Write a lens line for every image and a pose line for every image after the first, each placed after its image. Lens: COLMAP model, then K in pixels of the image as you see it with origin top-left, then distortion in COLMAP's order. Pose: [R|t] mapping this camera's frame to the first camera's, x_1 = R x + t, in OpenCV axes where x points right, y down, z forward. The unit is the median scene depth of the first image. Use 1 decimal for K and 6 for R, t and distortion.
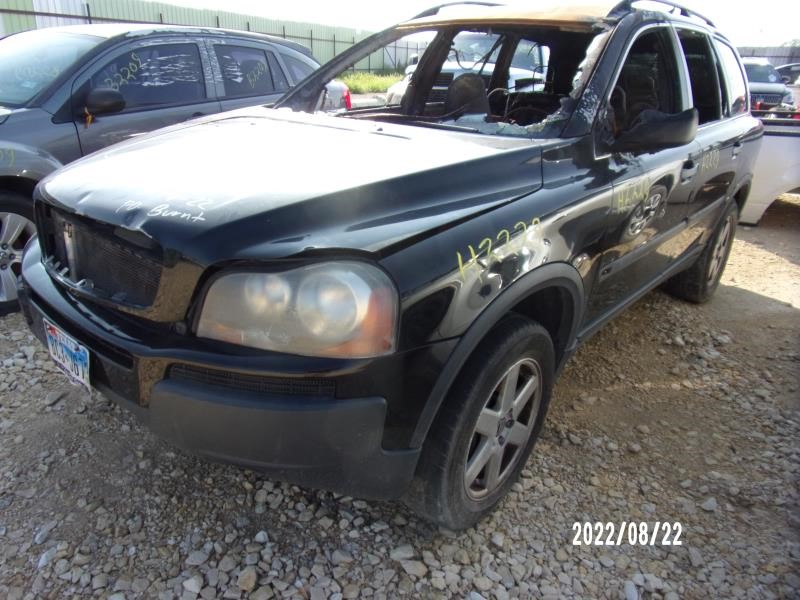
lens RADIAL K [[579.8, 0, 374.4], [0, 579.8, 299.7], [0, 0, 1]] dist [0.004827, 0.000151]
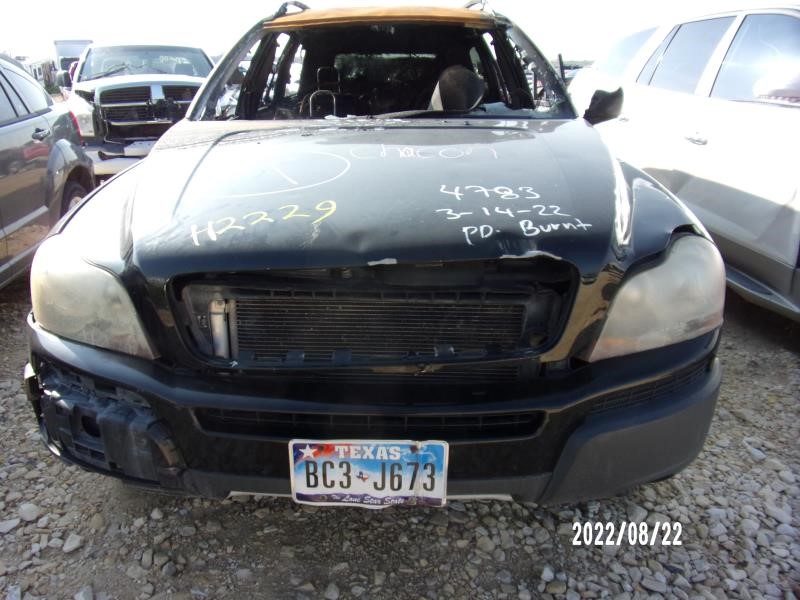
lens RADIAL K [[579.8, 0, 374.4], [0, 579.8, 299.7], [0, 0, 1]] dist [0.004827, 0.000151]
pose [[0.779370, -0.274223, 0.563369, -1.011197], [0.287855, 0.955342, 0.066798, -0.173613], [-0.556527, 0.110108, 0.823501, 0.458423]]
